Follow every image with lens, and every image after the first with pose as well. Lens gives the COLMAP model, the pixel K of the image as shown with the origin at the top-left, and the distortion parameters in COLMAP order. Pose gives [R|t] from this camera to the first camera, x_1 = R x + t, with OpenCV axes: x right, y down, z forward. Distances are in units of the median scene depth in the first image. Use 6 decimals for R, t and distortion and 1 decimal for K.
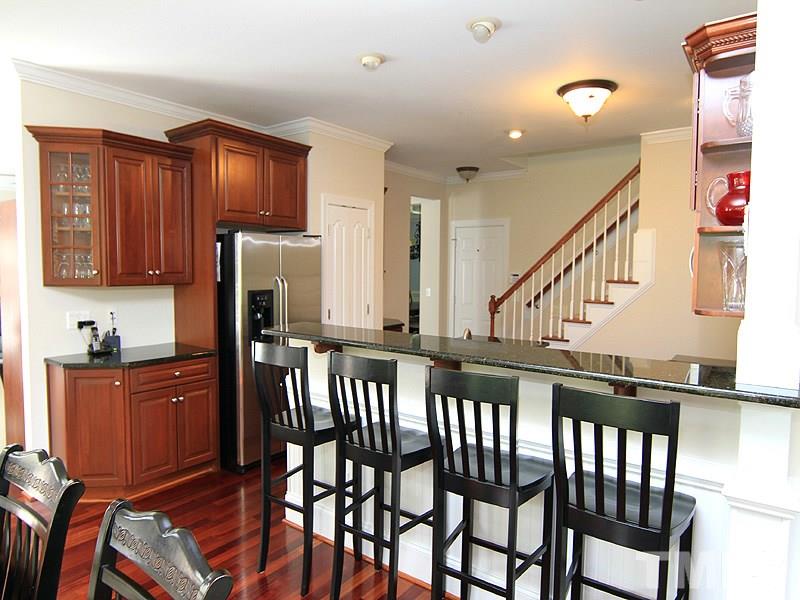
lens RADIAL K [[521.7, 0, 400.4], [0, 521.7, 297.7], [0, 0, 1]] dist [0.001613, 0.000130]
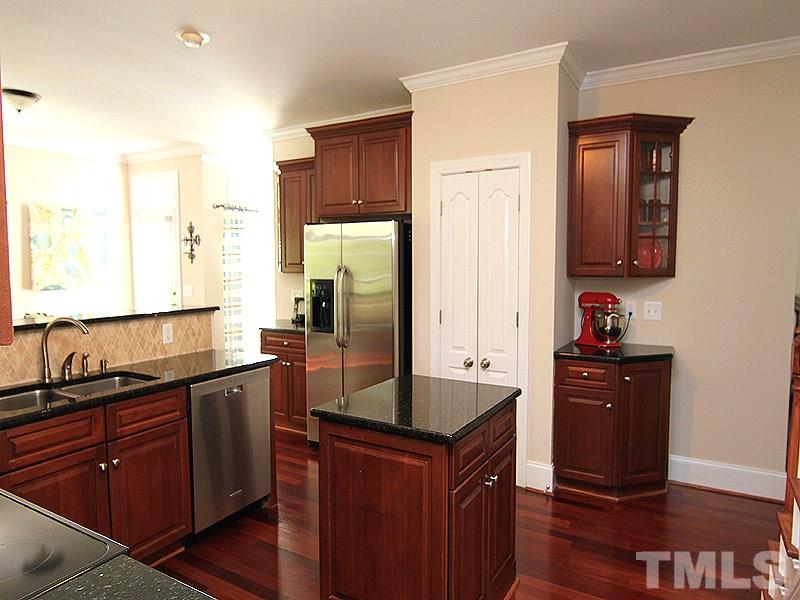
lens RADIAL K [[521.7, 0, 400.4], [0, 521.7, 297.7], [0, 0, 1]] dist [0.001613, 0.000130]
pose [[0.115041, 0.061162, -0.991476, 0.837146], [-0.047832, 0.997286, 0.055970, -0.048105], [0.992208, 0.040985, 0.117655, 1.116881]]
